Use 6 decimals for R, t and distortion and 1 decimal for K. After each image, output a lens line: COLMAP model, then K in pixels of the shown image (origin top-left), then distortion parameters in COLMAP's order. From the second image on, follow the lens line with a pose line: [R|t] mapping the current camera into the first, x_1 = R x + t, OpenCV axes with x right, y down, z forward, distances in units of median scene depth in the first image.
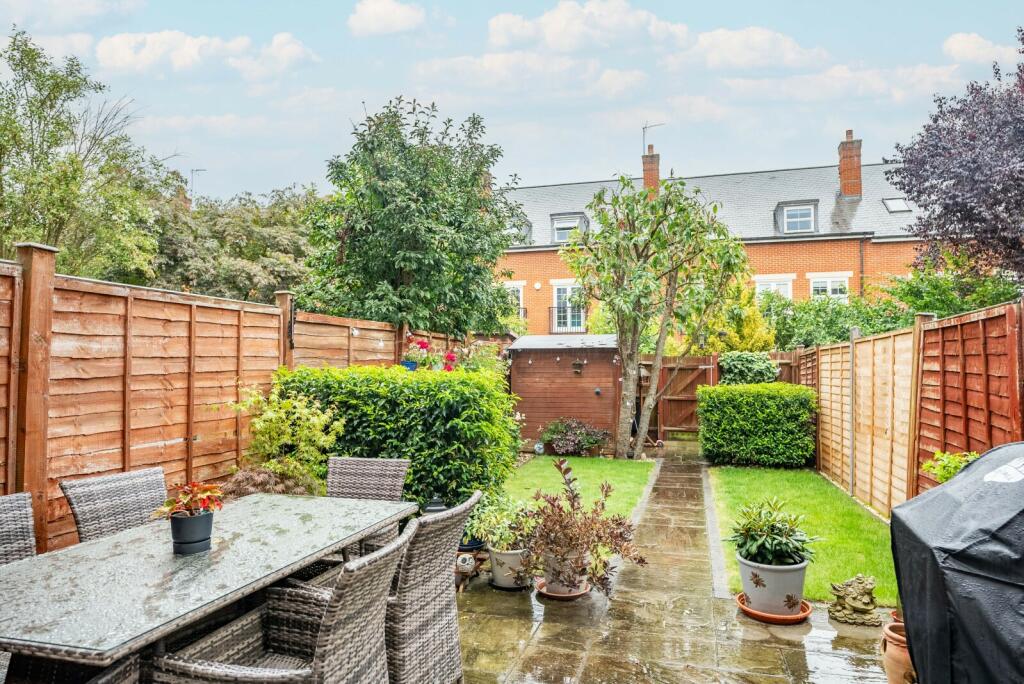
lens RADIAL K [[616.6, 0, 516.0], [0, 616.6, 344.1], [0, 0, 1]] dist [-0.012783, 0.006878]
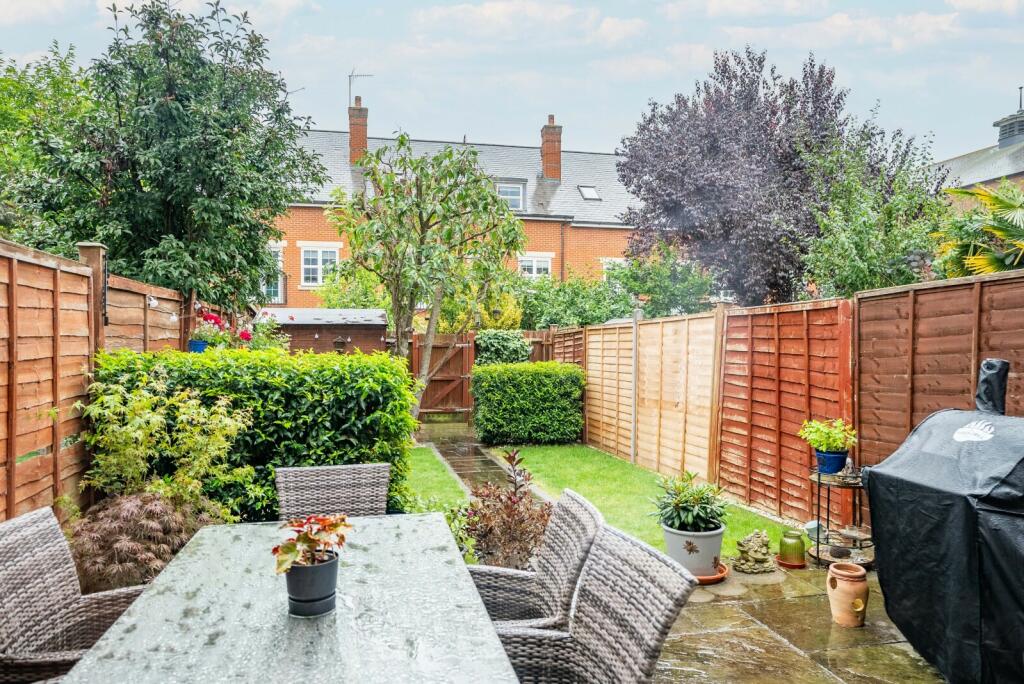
lens RADIAL K [[676.5, 0, 512.6], [0, 676.5, 346.8], [0, 0, 1]] dist [-0.018361, 0.016643]
pose [[0.880733, -0.001723, 0.473611, -0.265682], [-0.018658, 0.999091, 0.038331, -0.004883], [-0.473246, -0.042596, 0.879900, 0.071140]]
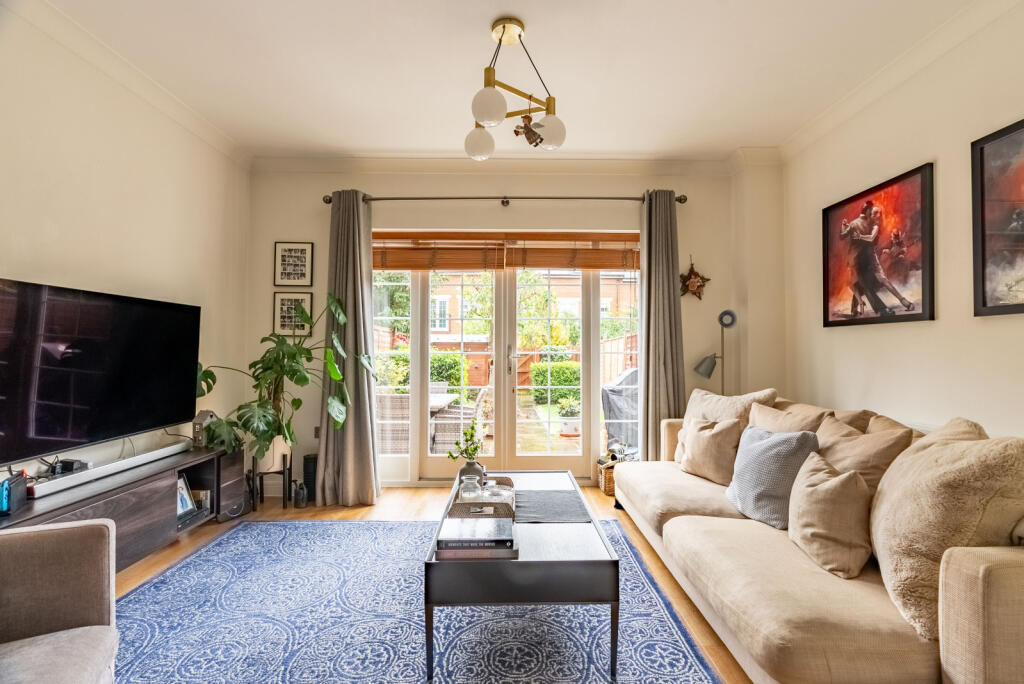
lens RADIAL K [[470.9, 0, 510.9], [0, 470.9, 343.1], [0, 0, 1]] dist [0.002414, -0.000062]
pose [[0.960875, 0.011876, 0.276728, -0.281458], [-0.013975, 0.999887, 0.005614, -0.000683], [-0.276630, -0.009261, 0.960932, -0.629888]]
